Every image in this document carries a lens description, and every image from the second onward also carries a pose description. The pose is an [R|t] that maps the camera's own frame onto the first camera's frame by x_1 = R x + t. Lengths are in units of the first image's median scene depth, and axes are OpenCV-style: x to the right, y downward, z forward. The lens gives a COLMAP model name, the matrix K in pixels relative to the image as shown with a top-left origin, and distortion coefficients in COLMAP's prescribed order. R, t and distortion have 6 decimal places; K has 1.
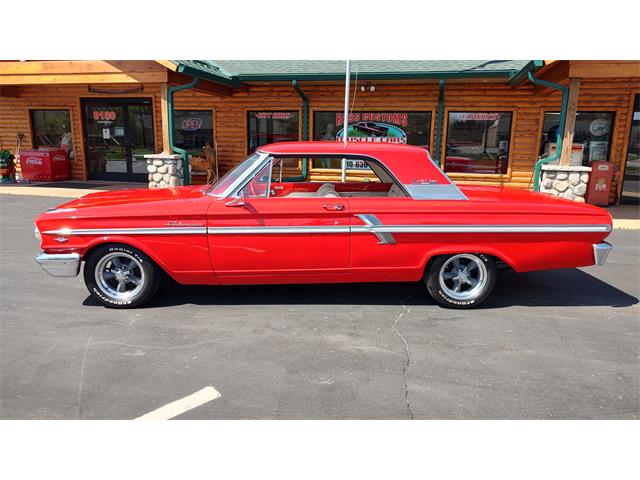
lens RADIAL K [[458.2, 0, 321.0], [0, 458.2, 240.5], [0, 0, 1]] dist [0.010472, -0.010049]
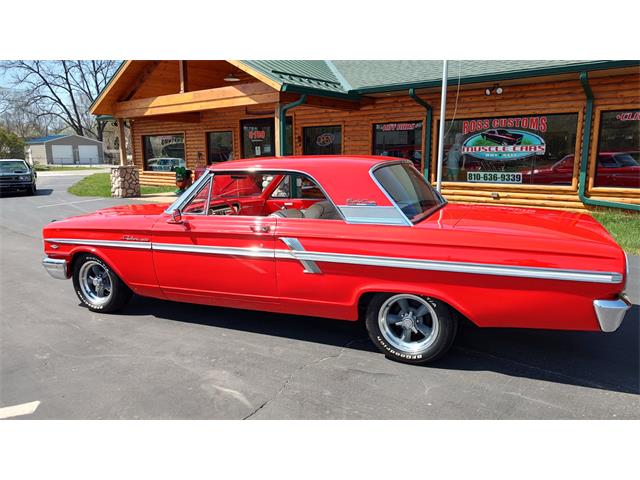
lens RADIAL K [[458.3, 0, 320.6], [0, 458.3, 238.2], [0, 0, 1]] dist [0.007136, -0.004739]
pose [[0.907812, 0.050587, -0.416315, 0.185271], [-0.063203, 0.997863, -0.016566, -0.016394], [0.414587, 0.041351, 0.909070, 0.080986]]
